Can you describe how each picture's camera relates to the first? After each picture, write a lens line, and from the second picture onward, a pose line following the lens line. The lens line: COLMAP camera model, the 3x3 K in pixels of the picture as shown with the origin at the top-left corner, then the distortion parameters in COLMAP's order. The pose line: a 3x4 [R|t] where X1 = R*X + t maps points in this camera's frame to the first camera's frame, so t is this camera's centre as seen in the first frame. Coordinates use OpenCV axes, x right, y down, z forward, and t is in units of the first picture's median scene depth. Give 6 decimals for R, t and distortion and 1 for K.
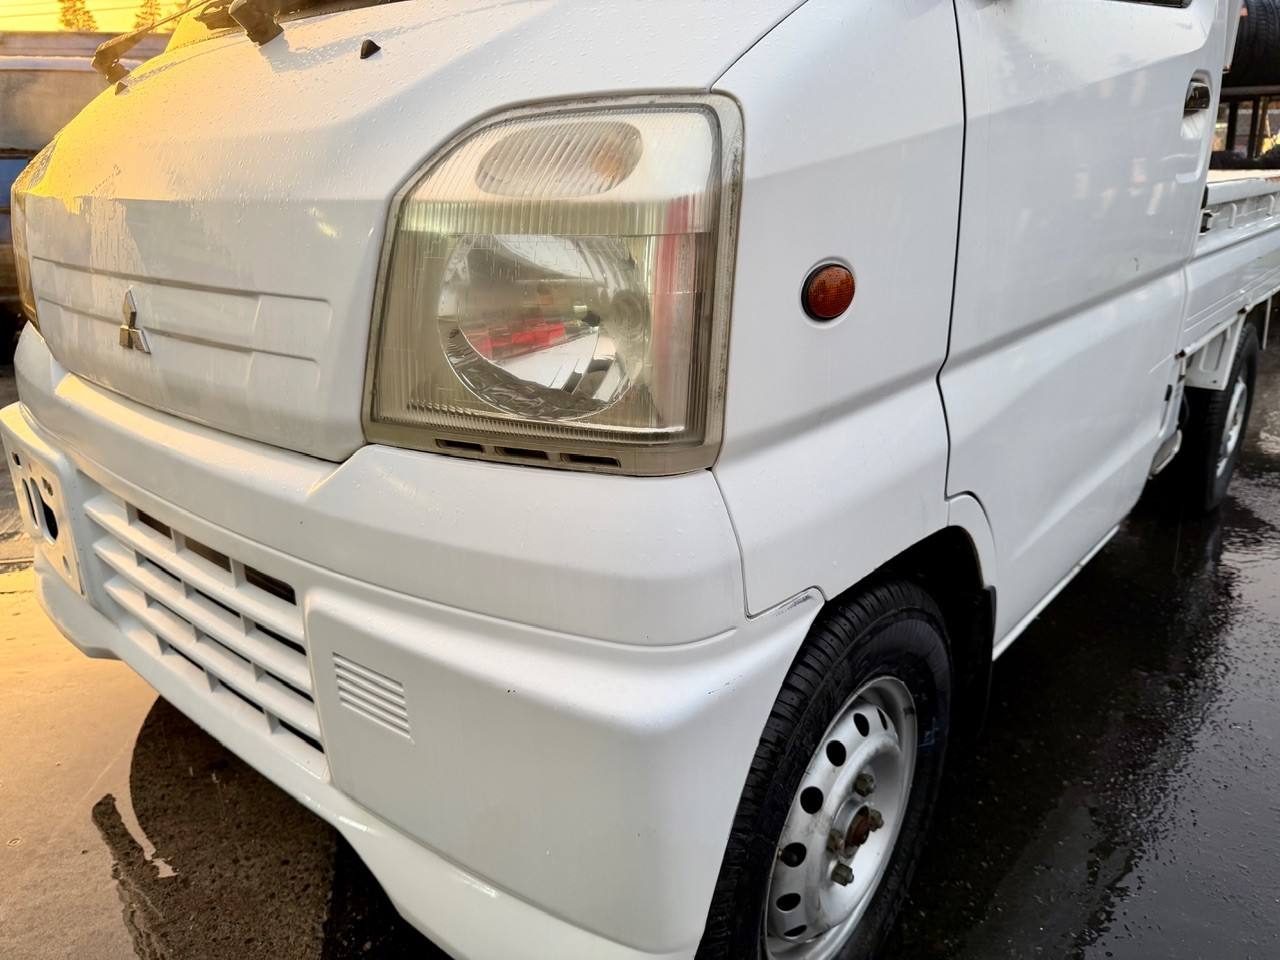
lens RADIAL K [[910.0, 0, 639.4], [0, 910.0, 488.5], [0, 0, 1]] dist [0.049627, -0.062921]
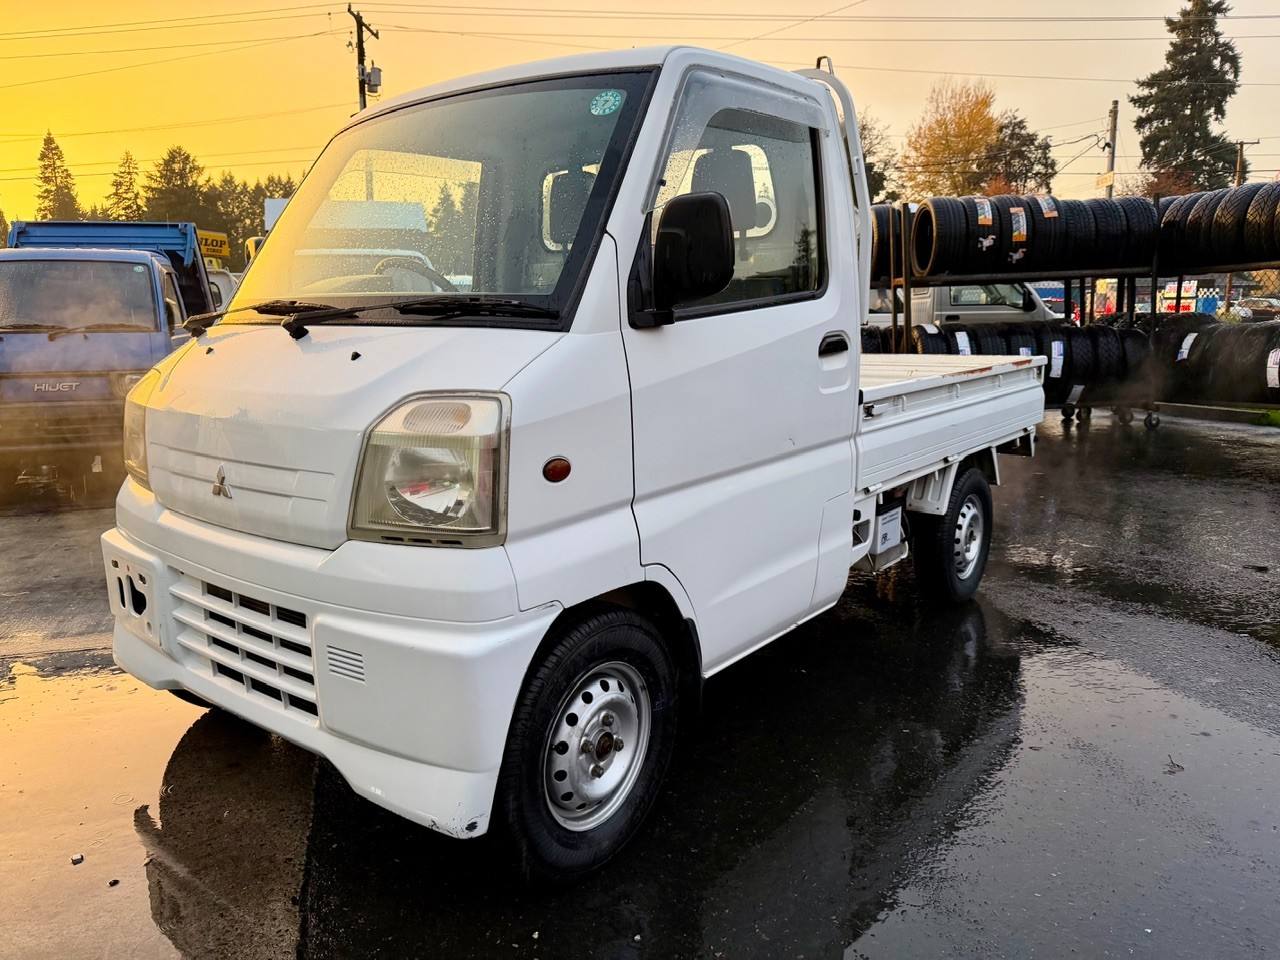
lens RADIAL K [[910.0, 0, 651.5], [0, 910.0, 469.0], [0, 0, 1]] dist [0.049627, -0.062921]
pose [[0.998489, -0.009019, 0.054211, 0.293717], [0.017973, 0.985790, -0.167021, 0.159098], [-0.051934, 0.167742, 0.984462, -1.174582]]
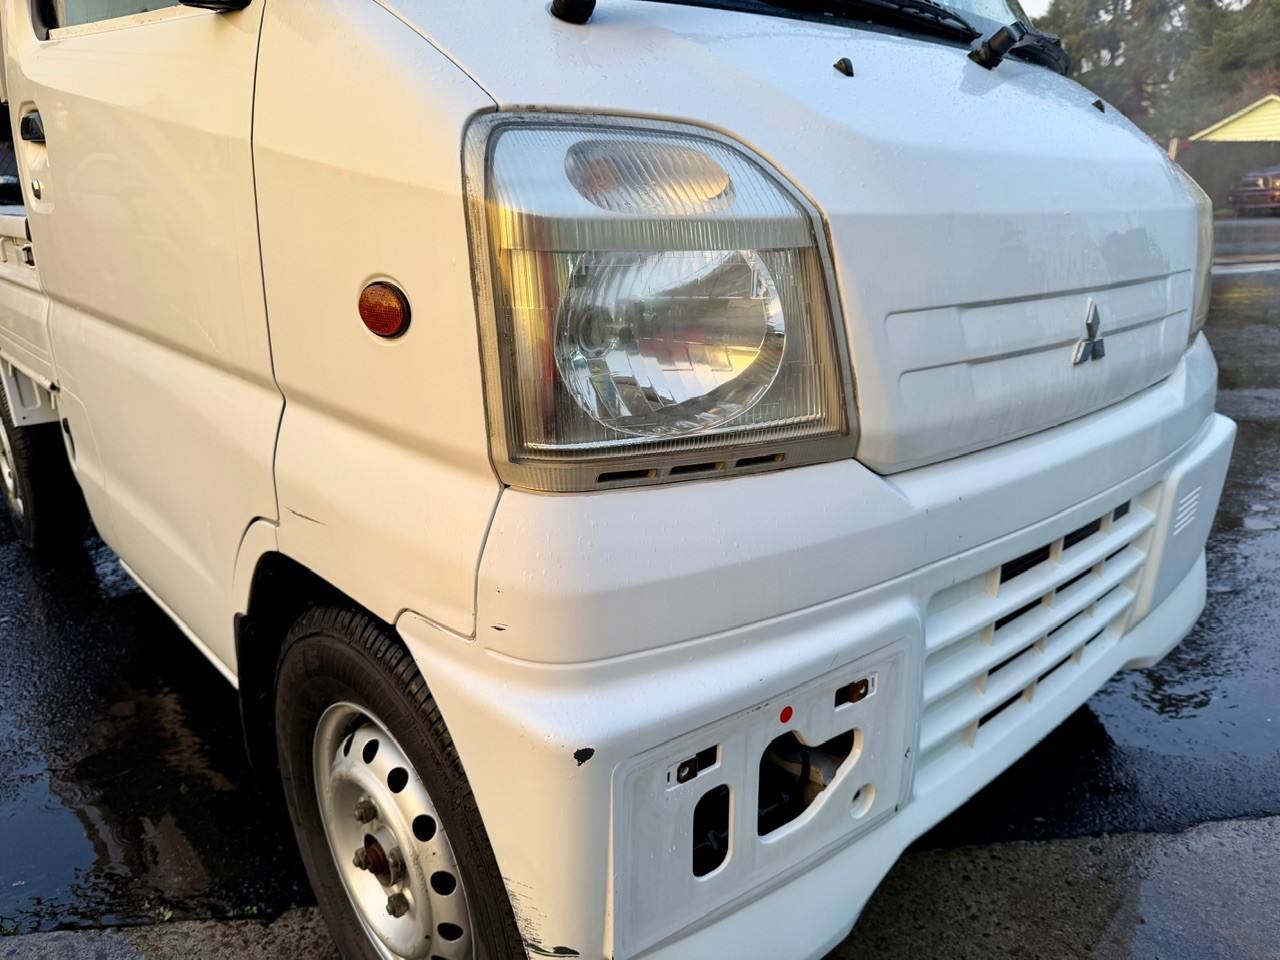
lens RADIAL K [[910.0, 0, 638.0], [0, 910.0, 480.4], [0, 0, 1]] dist [0.049627, -0.062921]
pose [[0.124678, -0.279197, 0.952105, -2.072203], [0.327030, 0.917534, 0.226234, -0.543009], [-0.936753, 0.283160, 0.205702, 1.660337]]
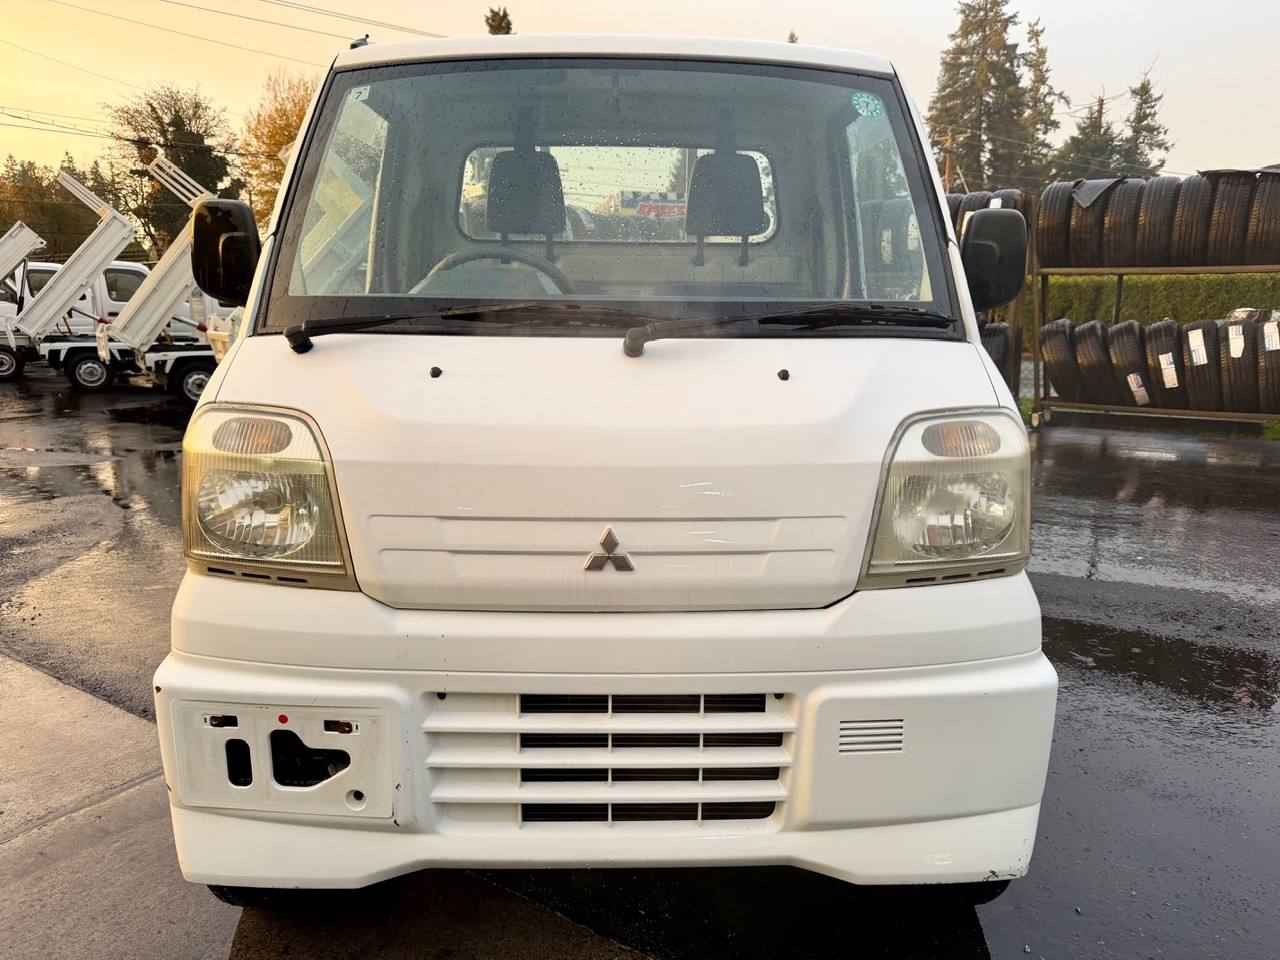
lens RADIAL K [[910.0, 0, 645.5], [0, 910.0, 467.5], [0, 0, 1]] dist [0.049627, -0.062921]
pose [[0.749491, -0.099069, 0.654560, -1.793620], [0.205580, 0.974687, -0.087874, -0.218123], [-0.629286, 0.200425, 0.750886, -0.132040]]
